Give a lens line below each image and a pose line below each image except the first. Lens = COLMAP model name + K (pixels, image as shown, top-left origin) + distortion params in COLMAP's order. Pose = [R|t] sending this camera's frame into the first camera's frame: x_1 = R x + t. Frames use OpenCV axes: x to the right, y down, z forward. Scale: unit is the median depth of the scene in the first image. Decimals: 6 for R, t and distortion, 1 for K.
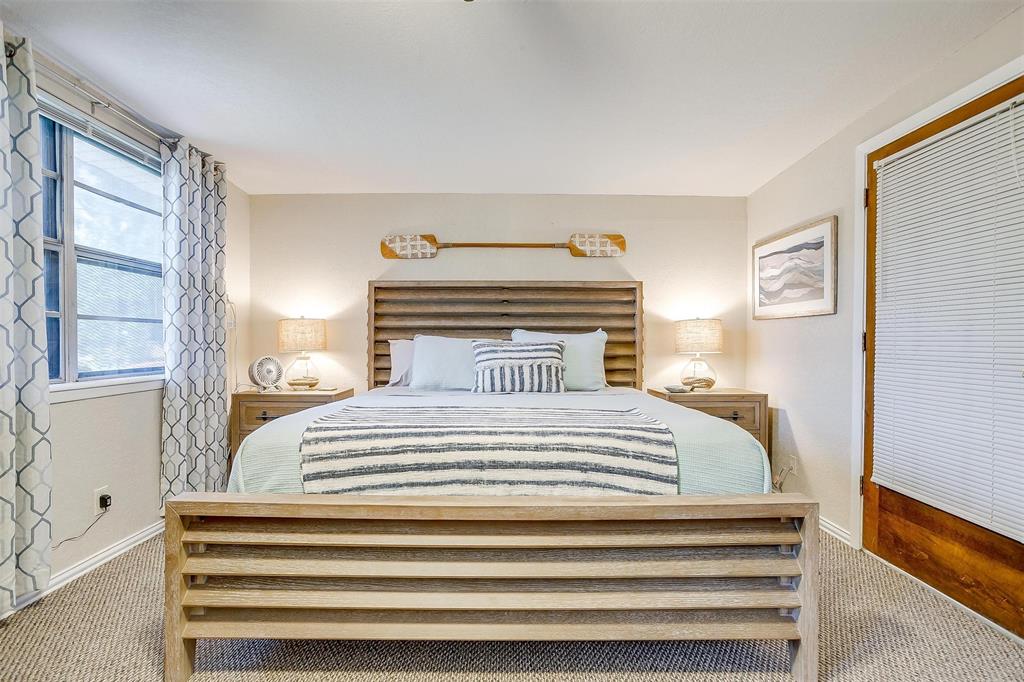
lens RADIAL K [[499.5, 0, 505.4], [0, 499.5, 340.8], [0, 0, 1]] dist [-0.050698, 0.023005]
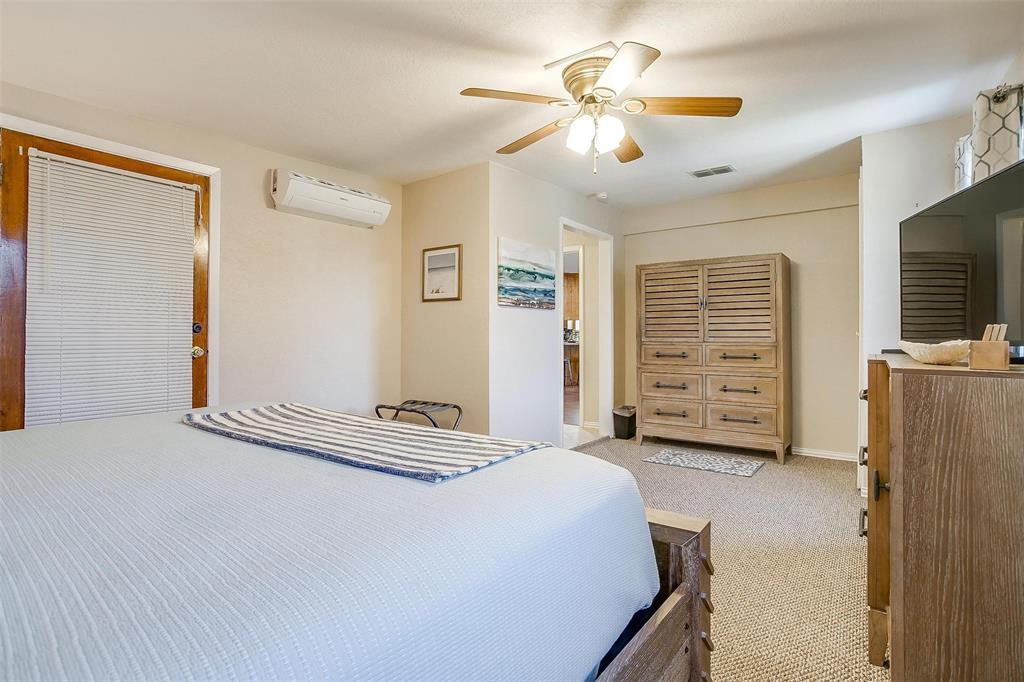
lens RADIAL K [[499.5, 0, 505.4], [0, 499.5, 333.8], [0, 0, 1]] dist [-0.050698, 0.023005]
pose [[-0.800197, -0.001897, 0.599734, -0.714162], [-0.001737, 0.999998, 0.000846, -0.001711], [-0.599734, -0.000365, -0.800199, 1.507991]]
